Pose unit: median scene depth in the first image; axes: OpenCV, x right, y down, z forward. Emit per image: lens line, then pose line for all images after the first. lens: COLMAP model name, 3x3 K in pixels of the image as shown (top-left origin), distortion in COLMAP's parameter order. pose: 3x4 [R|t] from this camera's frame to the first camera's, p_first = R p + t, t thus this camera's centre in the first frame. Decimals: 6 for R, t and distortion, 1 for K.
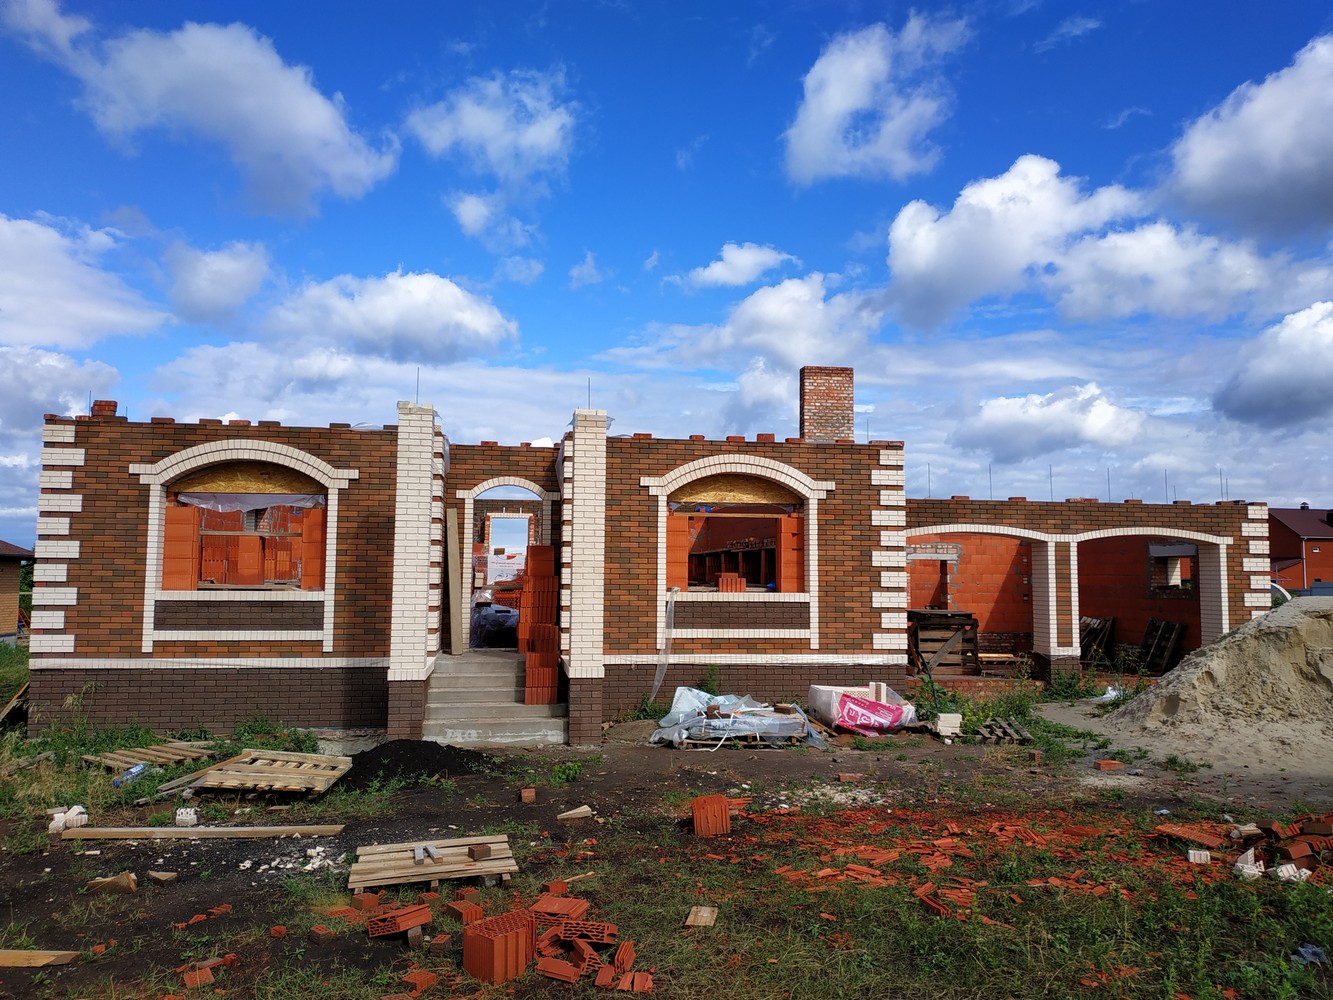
lens RADIAL K [[944.1, 0, 666.5], [0, 944.1, 500.0], [0, 0, 1]] dist [0.081334, -0.150550]
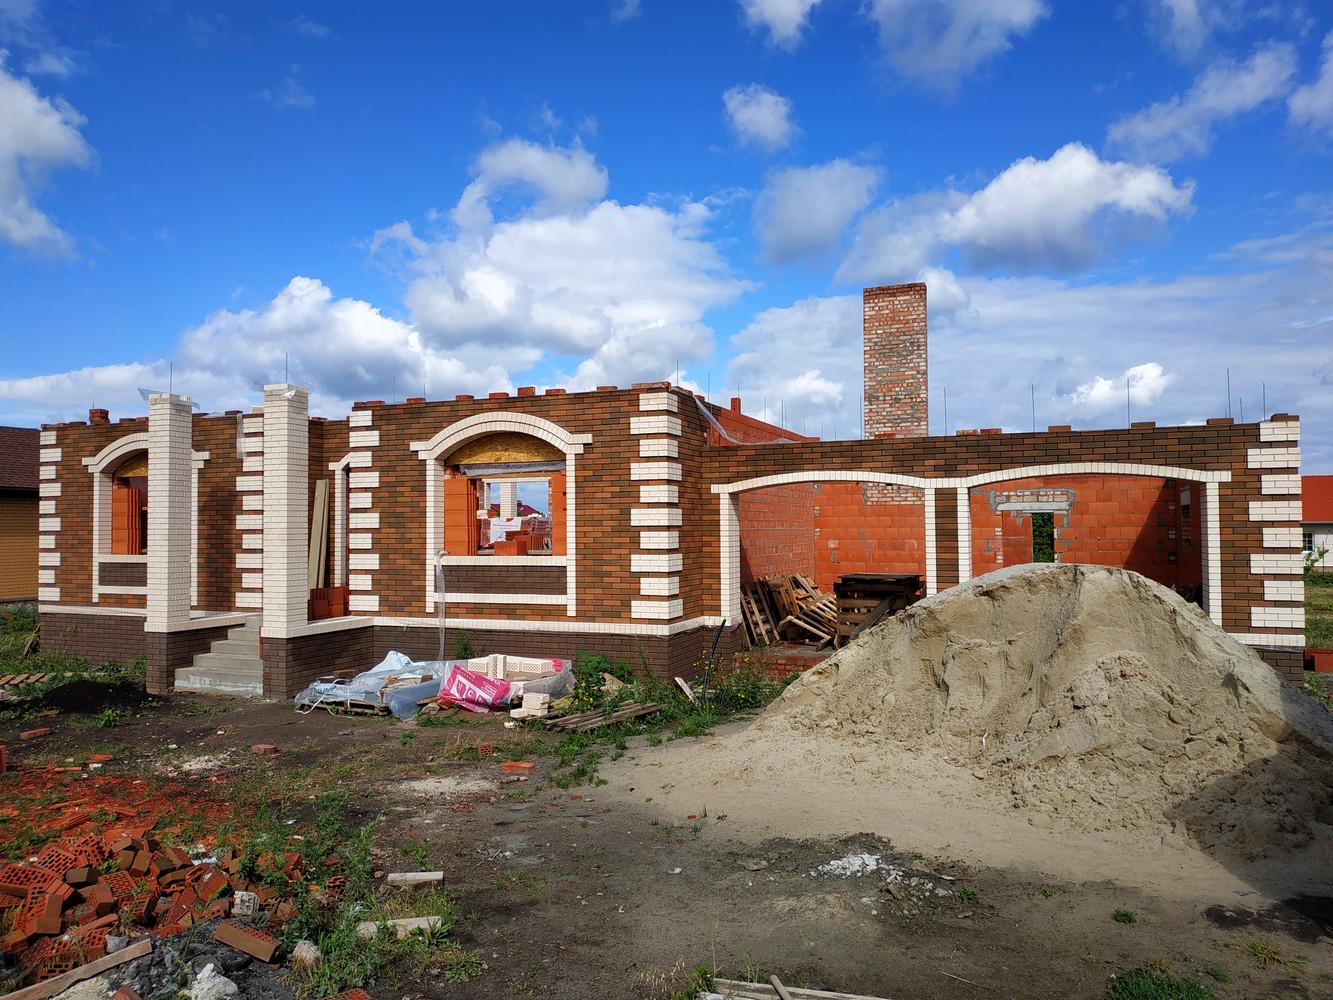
lens RADIAL K [[950.3, 0, 662.1], [0, 950.3, 500.4], [0, 0, 1]] dist [0.092935, -0.195414]
pose [[0.856953, -0.029933, -0.514525, 0.722520], [0.055178, 0.997903, 0.033845, 0.017817], [0.512432, -0.057394, 0.856807, 0.258542]]
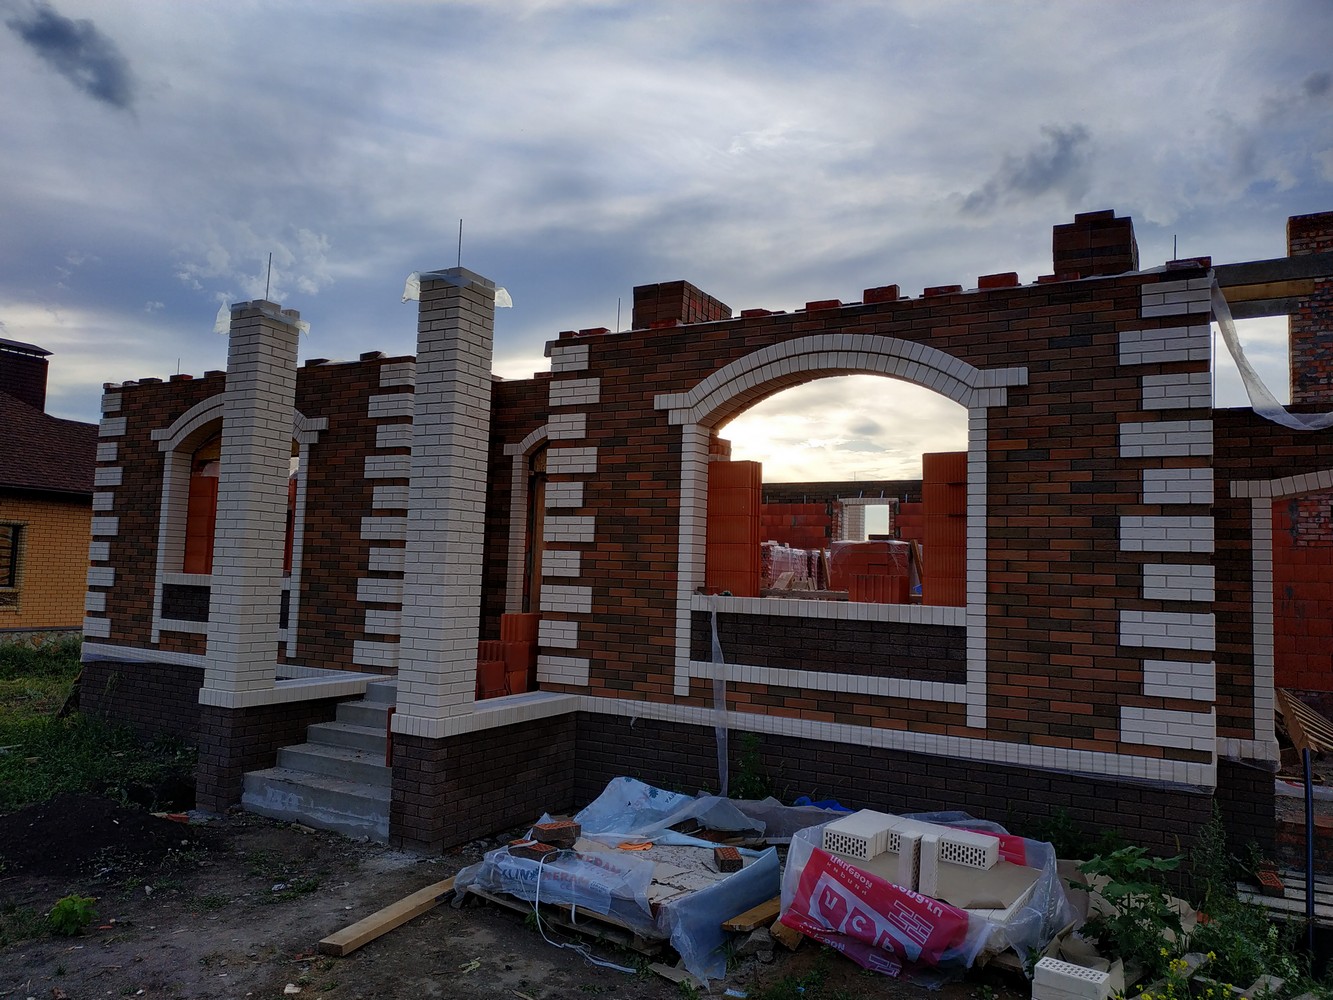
lens RADIAL K [[950.3, 0, 662.1], [0, 950.3, 500.4], [0, 0, 1]] dist [0.092935, -0.195414]
pose [[0.787812, -0.030526, -0.615159, 0.332436], [0.020750, 0.999520, -0.023025, 0.053853], [0.615566, 0.005375, 0.788067, 0.539073]]
